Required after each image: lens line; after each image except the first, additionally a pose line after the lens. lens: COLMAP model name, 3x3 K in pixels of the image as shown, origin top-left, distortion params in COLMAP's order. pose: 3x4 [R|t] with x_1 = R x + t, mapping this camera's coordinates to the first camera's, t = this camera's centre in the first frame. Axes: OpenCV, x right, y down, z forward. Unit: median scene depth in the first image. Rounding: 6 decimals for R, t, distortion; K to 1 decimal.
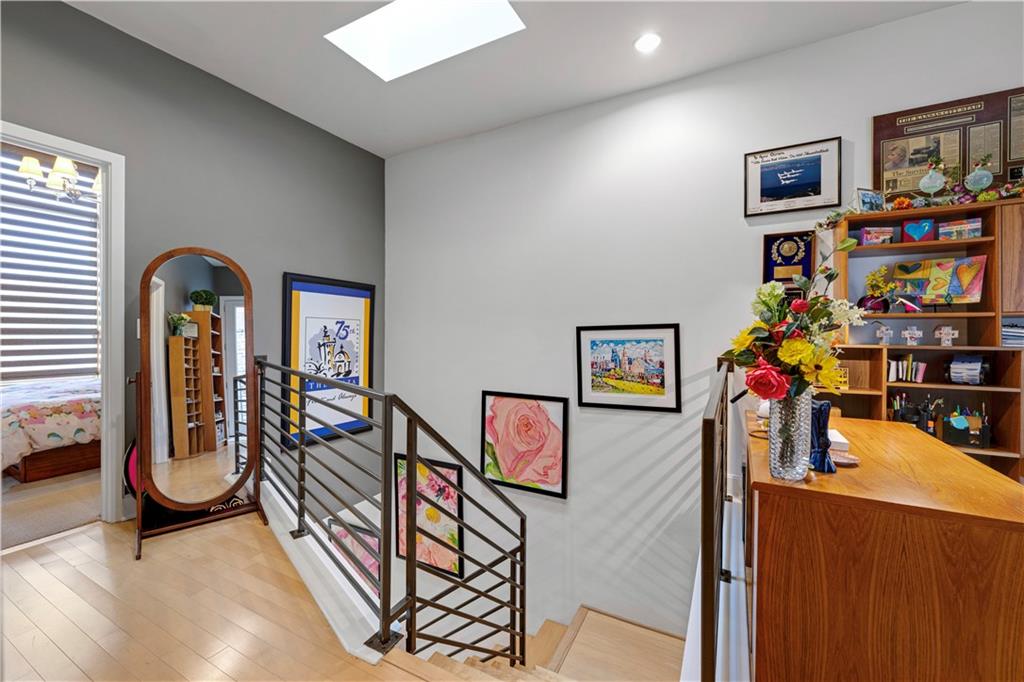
lens RADIAL K [[418.7, 0, 512.0], [0, 418.7, 341.0], [0, 0, 1]] dist [0.000431, 0.000137]
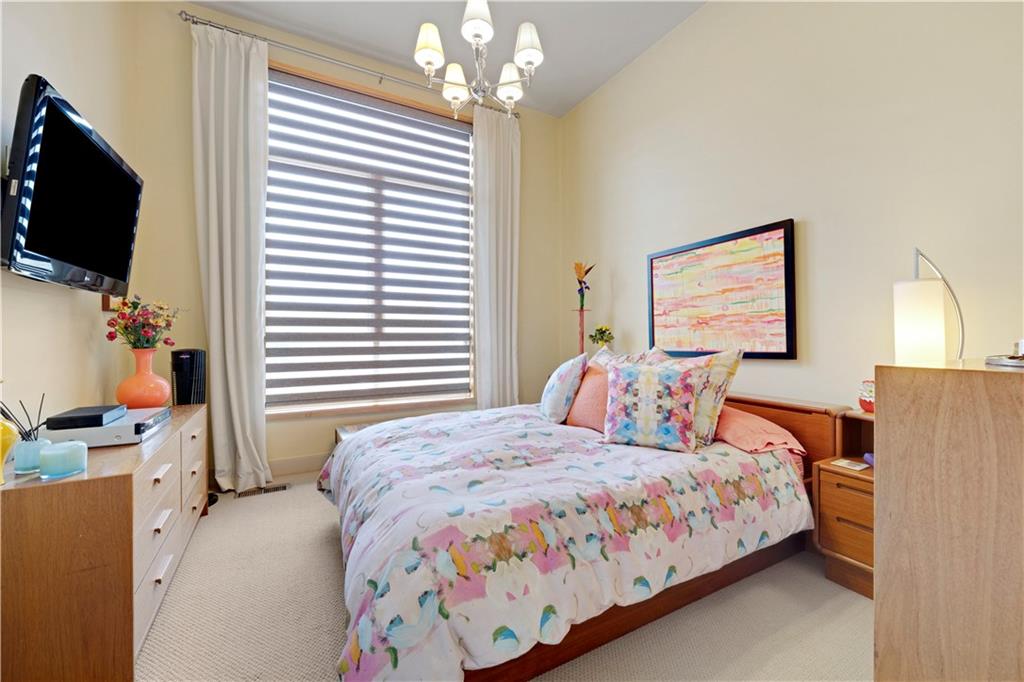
lens RADIAL K [[408.3, 0, 510.3], [0, 408.3, 331.4], [0, 0, 1]] dist [-0.002087, -0.000291]
pose [[0.839015, -0.021319, -0.543691, -0.851180], [0.007227, 0.999581, -0.028042, -0.016688], [0.544061, 0.019599, 0.838817, 0.674962]]
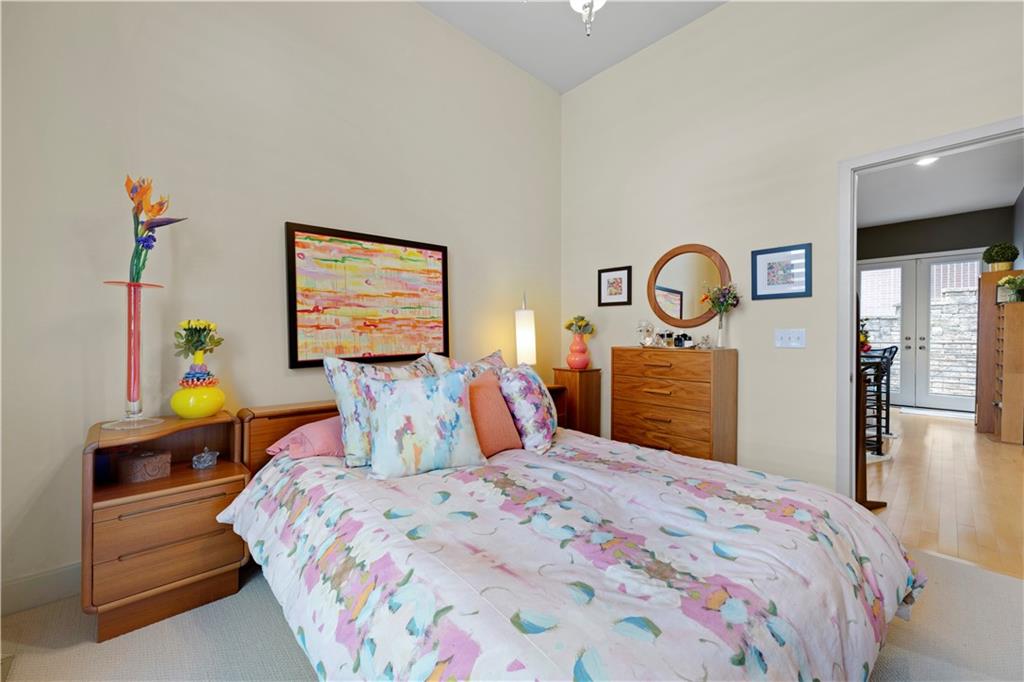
lens RADIAL K [[408.3, 0, 510.3], [0, 408.3, 331.4], [0, 0, 1]] dist [-0.002087, -0.000291]
pose [[0.321259, -0.002411, 0.946988, -1.373506], [0.012494, 0.999921, -0.001693, -0.031889], [-0.946909, 0.012375, 0.321264, 0.969516]]
